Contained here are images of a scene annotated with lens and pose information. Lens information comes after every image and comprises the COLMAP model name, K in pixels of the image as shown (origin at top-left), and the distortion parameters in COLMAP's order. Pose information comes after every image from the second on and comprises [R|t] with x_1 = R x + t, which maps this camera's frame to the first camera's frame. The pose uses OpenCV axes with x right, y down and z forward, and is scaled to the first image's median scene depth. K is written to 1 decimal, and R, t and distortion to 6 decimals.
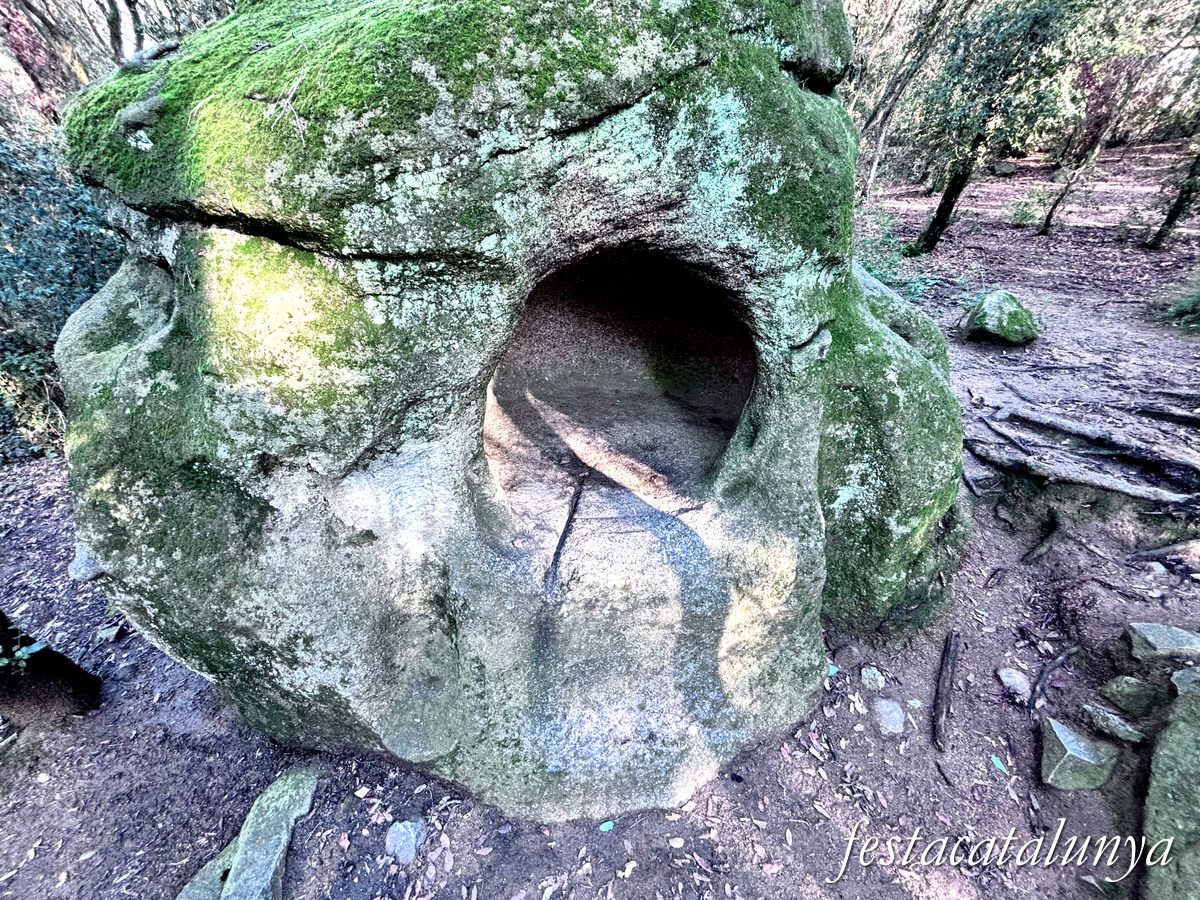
lens RADIAL K [[486.3, 0, 598.0], [0, 486.3, 445.9], [0, 0, 1]] dist [0.000383, 0.000596]
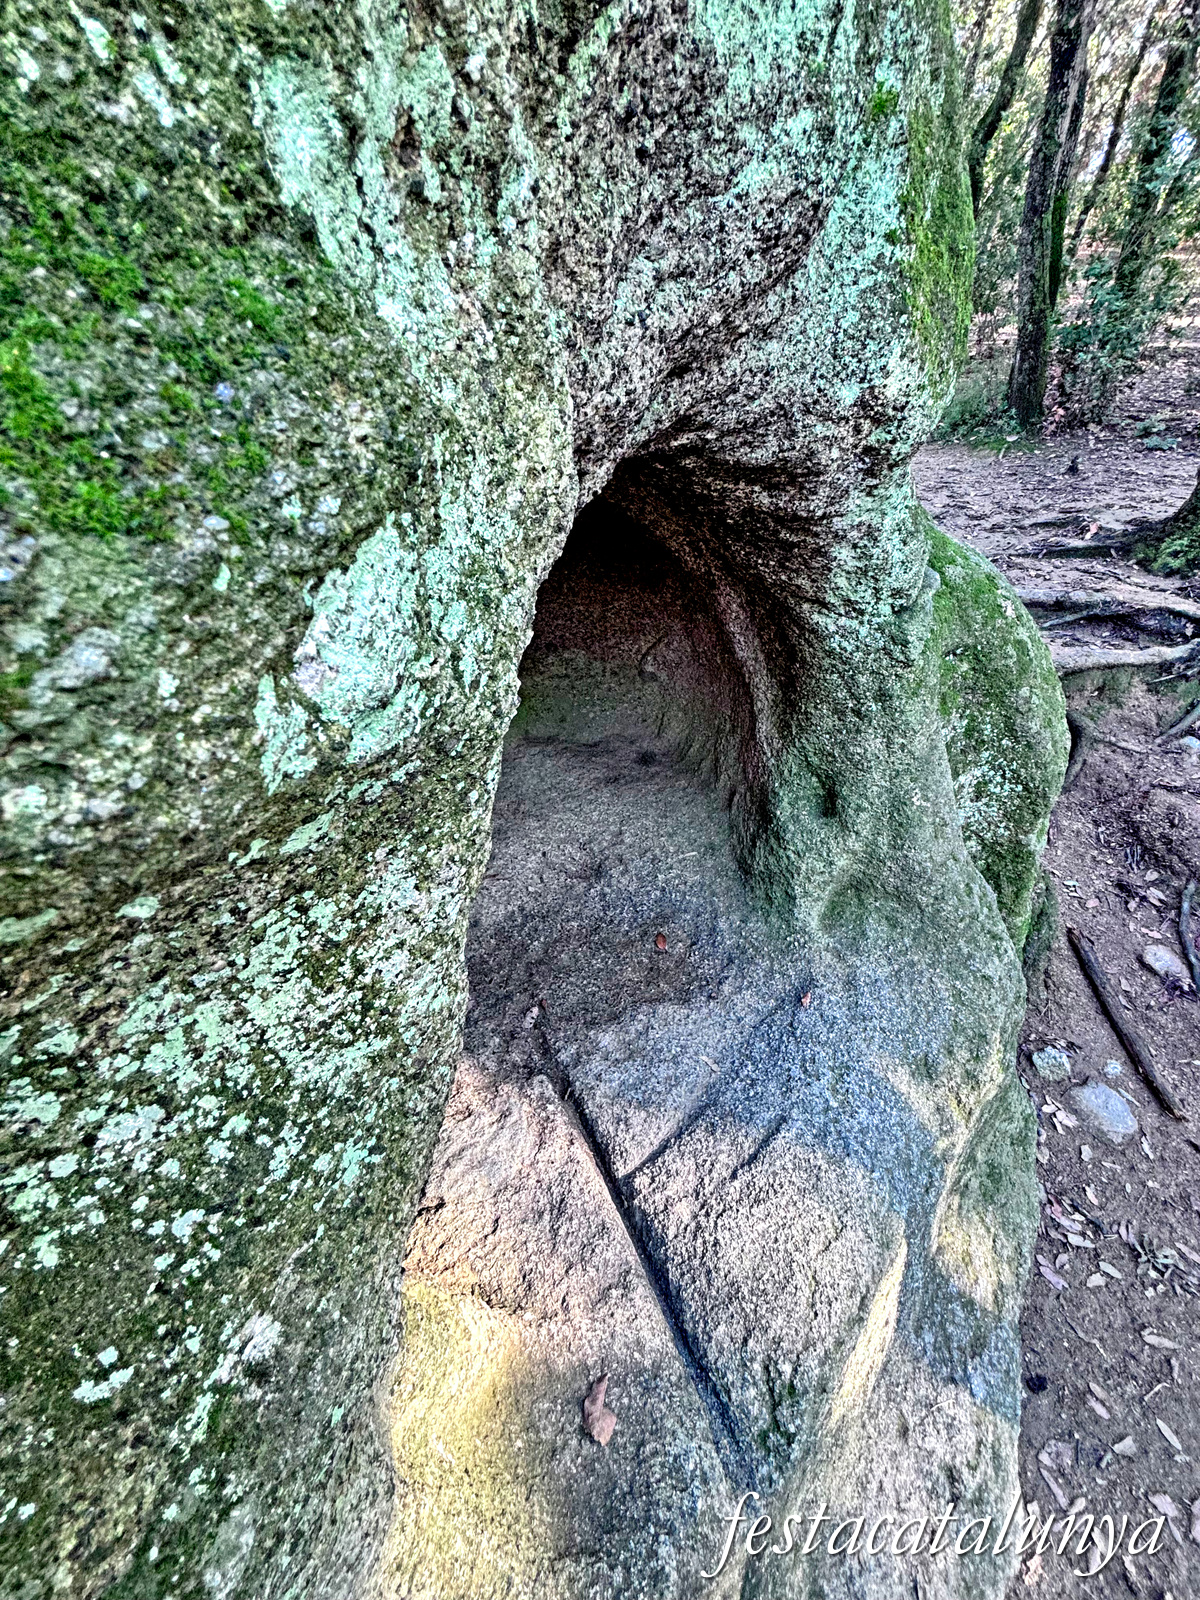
lens RADIAL K [[656.6, 0, 607.4], [0, 656.6, 797.0], [0, 0, 1]] dist [-0.037938, 0.028186]
pose [[0.820017, -0.396893, 0.412368, -0.180856], [0.344882, 0.917654, 0.197400, -0.288997], [-0.456758, -0.019653, 0.889374, 0.634062]]
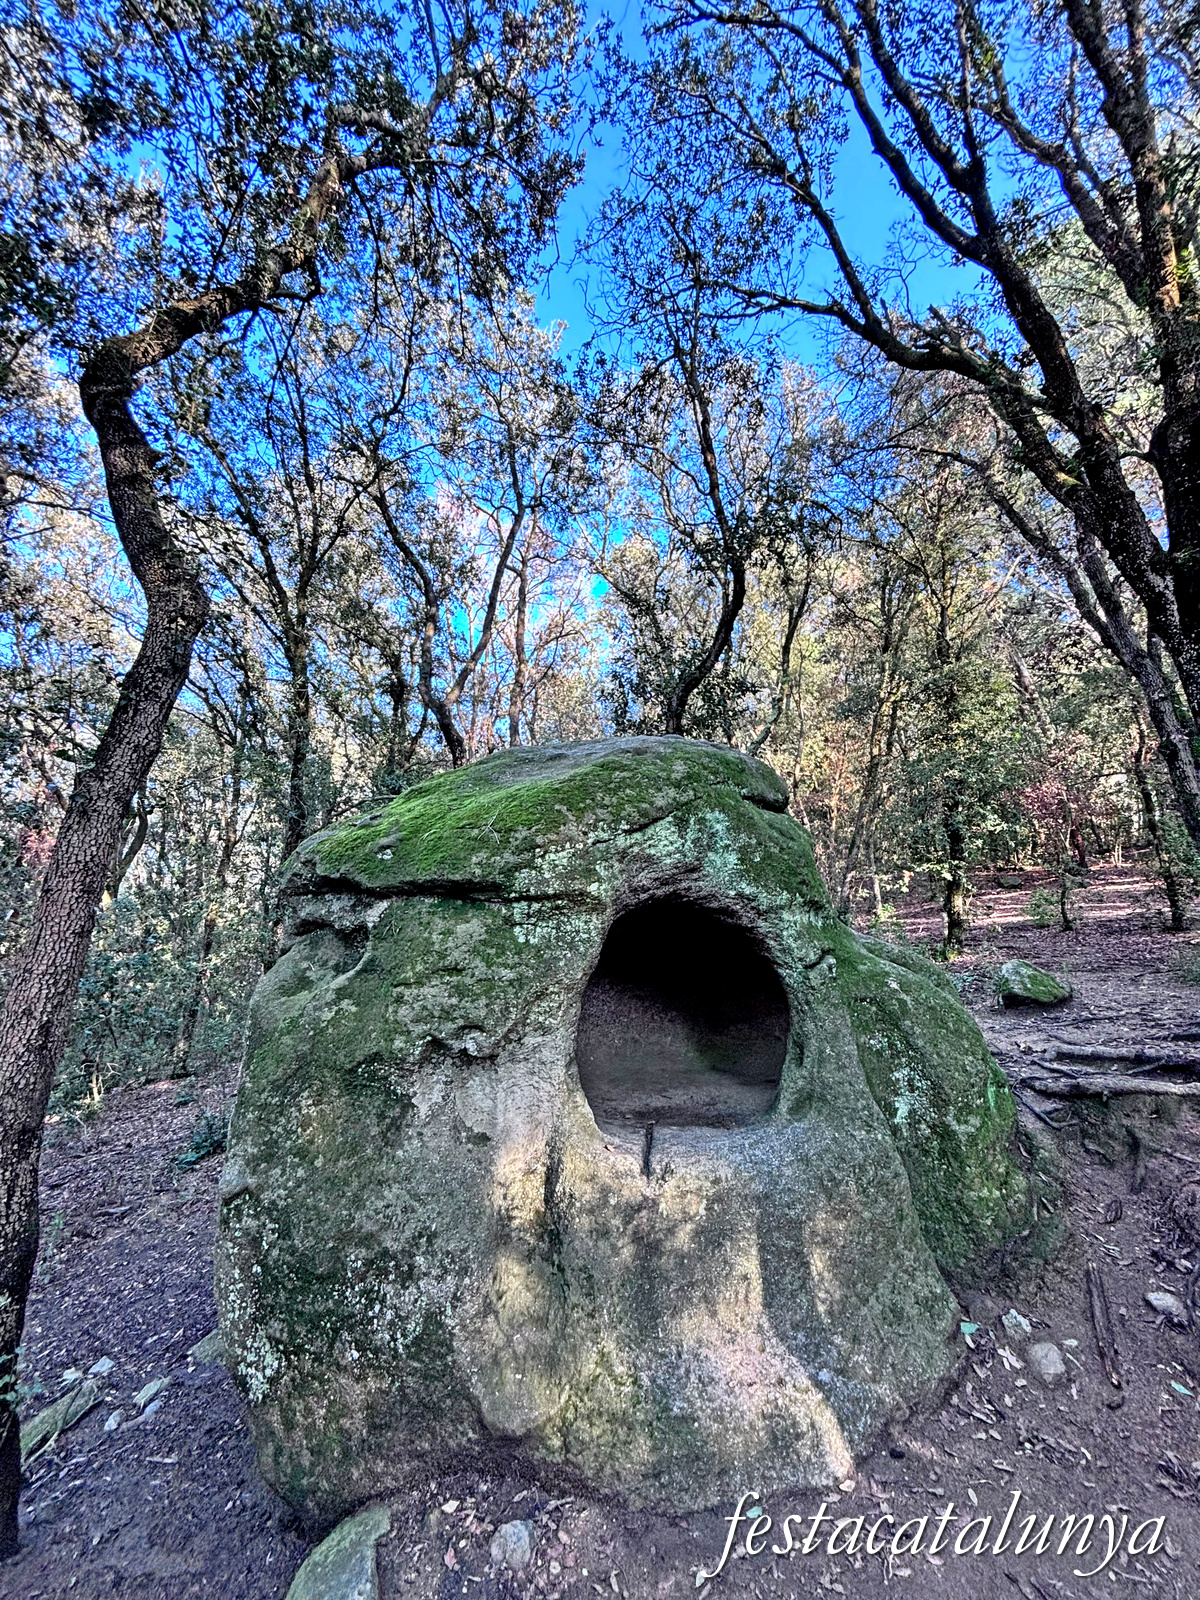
lens RADIAL K [[647.9, 0, 600.3], [0, 647.9, 783.6], [0, 0, 1]] dist [-0.001977, -0.000746]
pose [[0.995942, -0.069911, 0.056668, -0.220386], [0.089851, 0.737056, -0.669832, 0.591603], [0.005061, 0.672206, 0.740347, -0.644369]]
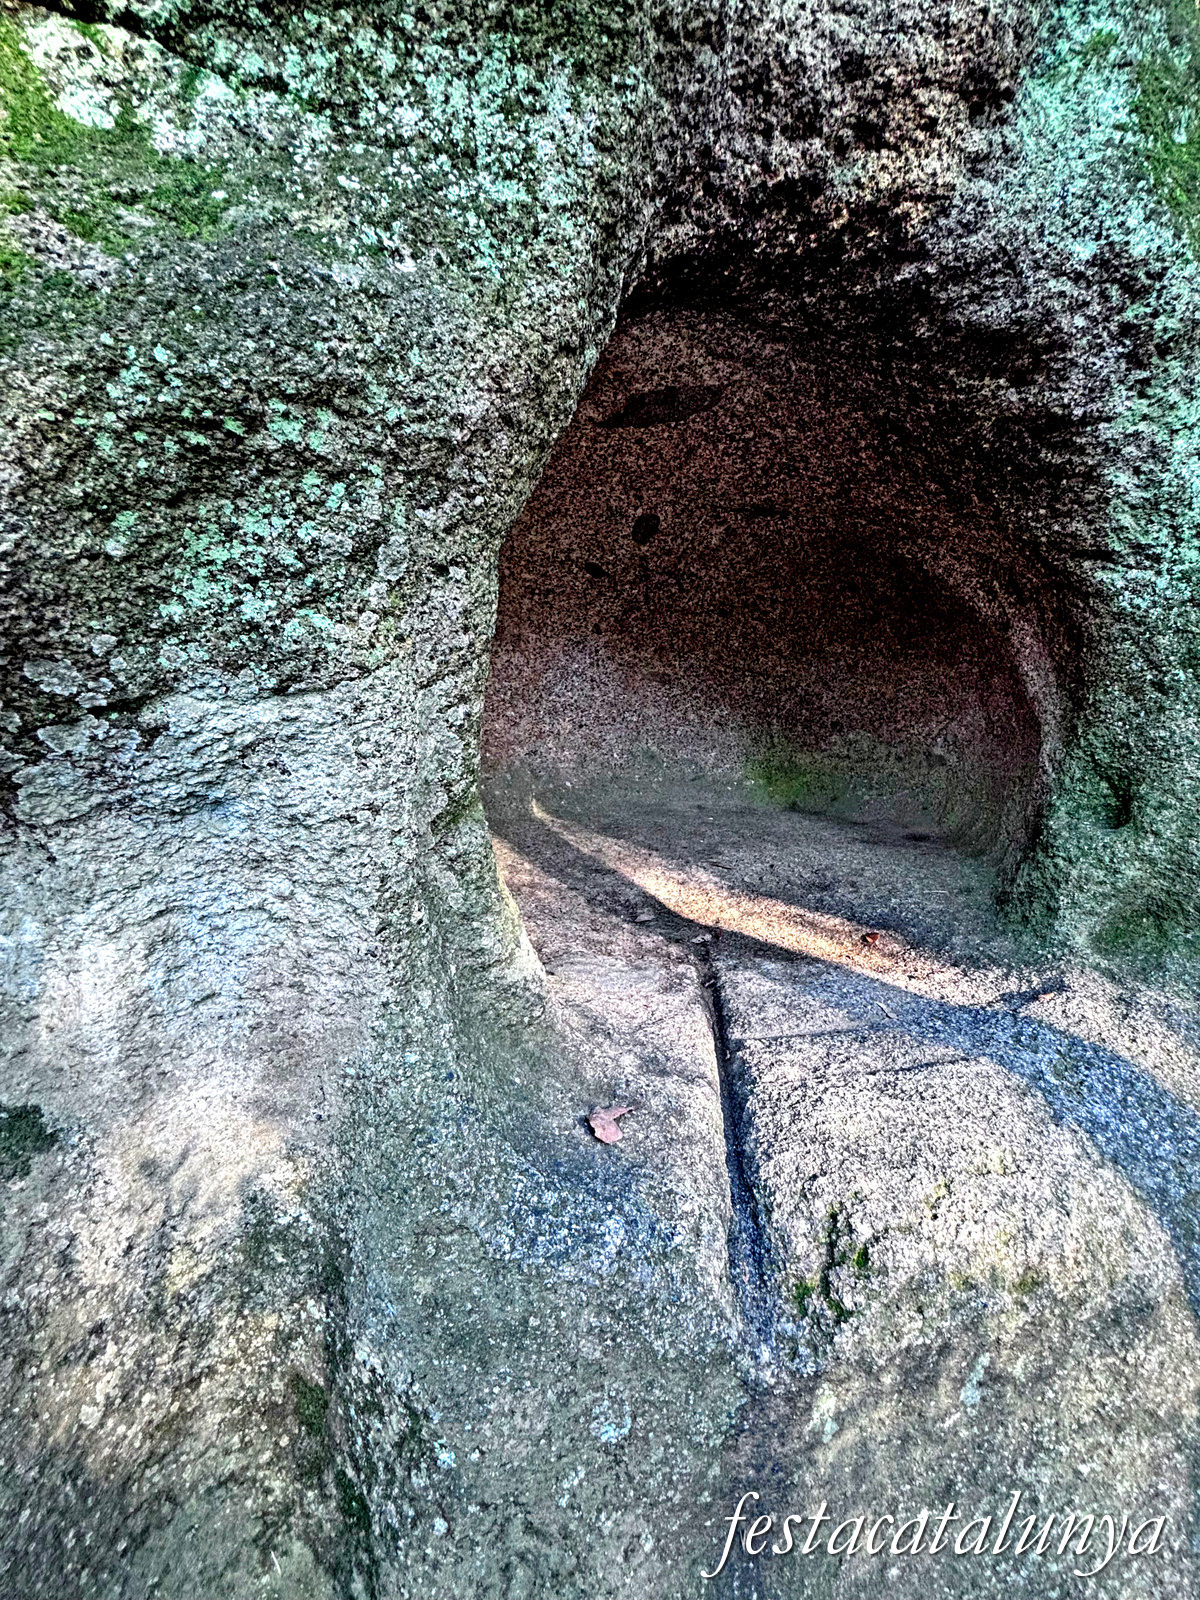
lens RADIAL K [[648.4, 0, 606.2], [0, 648.4, 793.0], [0, 0, 1]] dist [0.000383, 0.000596]
pose [[0.997222, -0.055122, 0.050100, -0.177570], [0.067610, 0.952102, -0.298214, 0.135660], [-0.031263, 0.300772, 0.953183, 0.611341]]
